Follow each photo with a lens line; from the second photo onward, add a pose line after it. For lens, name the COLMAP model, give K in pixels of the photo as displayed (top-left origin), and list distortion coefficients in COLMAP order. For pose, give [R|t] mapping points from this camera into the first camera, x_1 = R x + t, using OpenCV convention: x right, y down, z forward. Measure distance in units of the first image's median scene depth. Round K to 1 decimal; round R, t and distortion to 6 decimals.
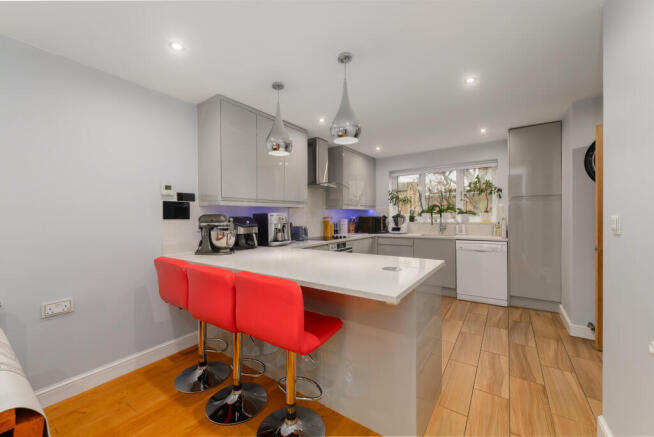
lens RADIAL K [[263.5, 0, 325.0], [0, 263.5, 218.8], [0, 0, 1]] dist [-0.000632, -0.000672]
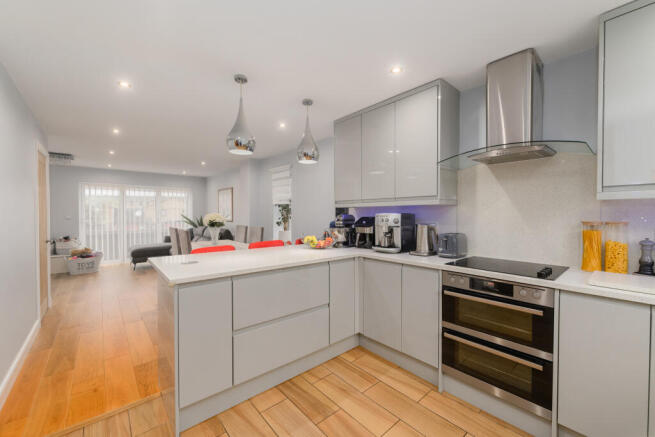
lens RADIAL K [[263.9, 0, 324.2], [0, 263.9, 218.3], [0, 0, 1]] dist [-0.000632, -0.000672]
pose [[-0.251770, 0.024813, -0.967469, 0.534836], [-0.010347, 0.999545, 0.028328, -0.022030], [0.967732, 0.017143, -0.251399, 0.796098]]
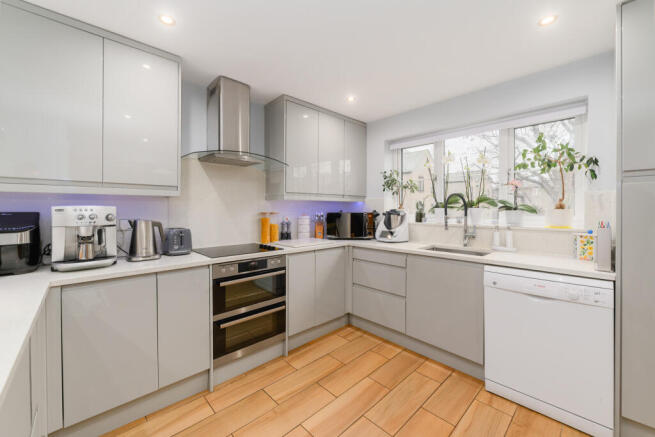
lens RADIAL K [[263.9, 0, 324.5], [0, 263.9, 209.0], [0, 0, 1]] dist [-0.000632, -0.000672]
pose [[0.977787, 0.012232, -0.209242, 0.308430], [-0.014139, 0.999871, -0.007623, -0.014194], [0.209122, 0.010412, 0.977834, 0.462079]]
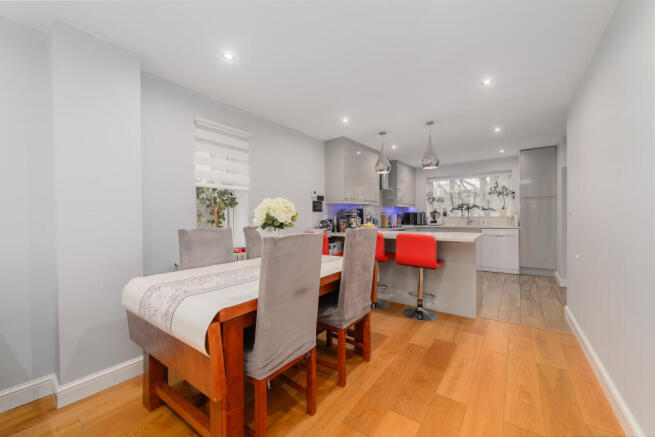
lens RADIAL K [[263.9, 0, 325.9], [0, 263.9, 219.0], [0, 0, 1]] dist [-0.000632, -0.000672]
pose [[0.999718, 0.000811, -0.023720, -0.292115], [-0.000818, 1.000000, -0.000296, 0.030587], [0.023720, 0.000315, 0.999719, -0.414206]]
